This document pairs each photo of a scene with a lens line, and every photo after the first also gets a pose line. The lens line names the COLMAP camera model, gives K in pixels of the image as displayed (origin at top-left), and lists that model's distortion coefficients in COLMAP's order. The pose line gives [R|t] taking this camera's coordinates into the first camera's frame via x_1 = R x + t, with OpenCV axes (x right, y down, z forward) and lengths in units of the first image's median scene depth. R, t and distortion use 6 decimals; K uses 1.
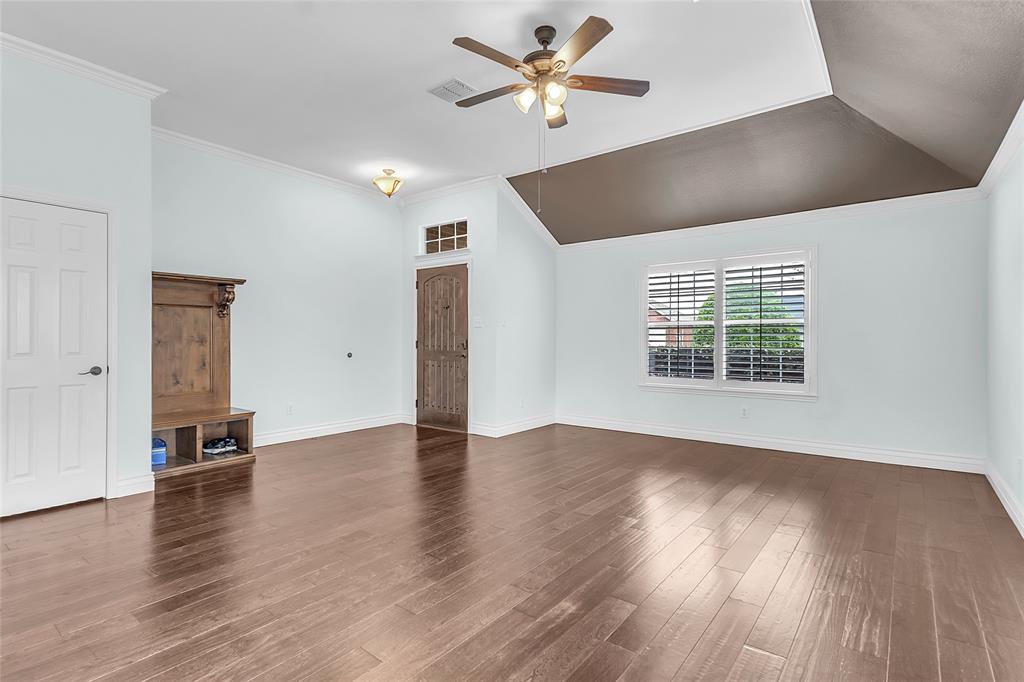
lens RADIAL K [[484.5, 0, 505.6], [0, 484.5, 337.5], [0, 0, 1]] dist [-0.003216, -0.000272]
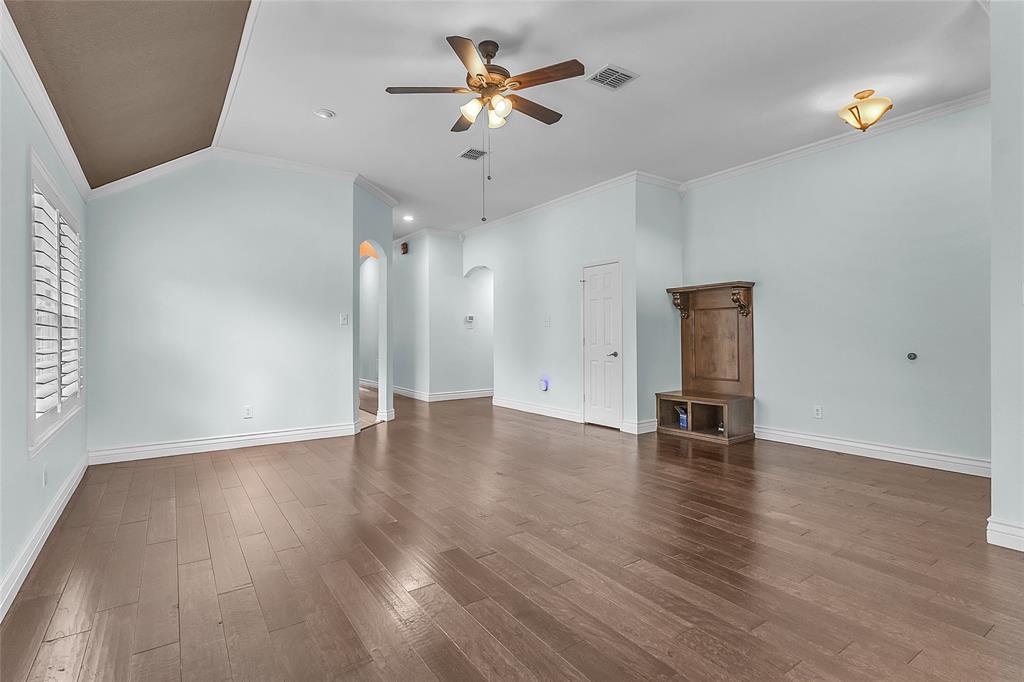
lens RADIAL K [[484.5, 0, 505.6], [0, 484.5, 337.5], [0, 0, 1]] dist [-0.003216, -0.000272]
pose [[-0.300293, -0.003347, -0.953841, 0.561560], [0.005648, 0.999970, -0.005287, 0.009773], [0.953830, -0.006975, -0.300265, 0.693364]]
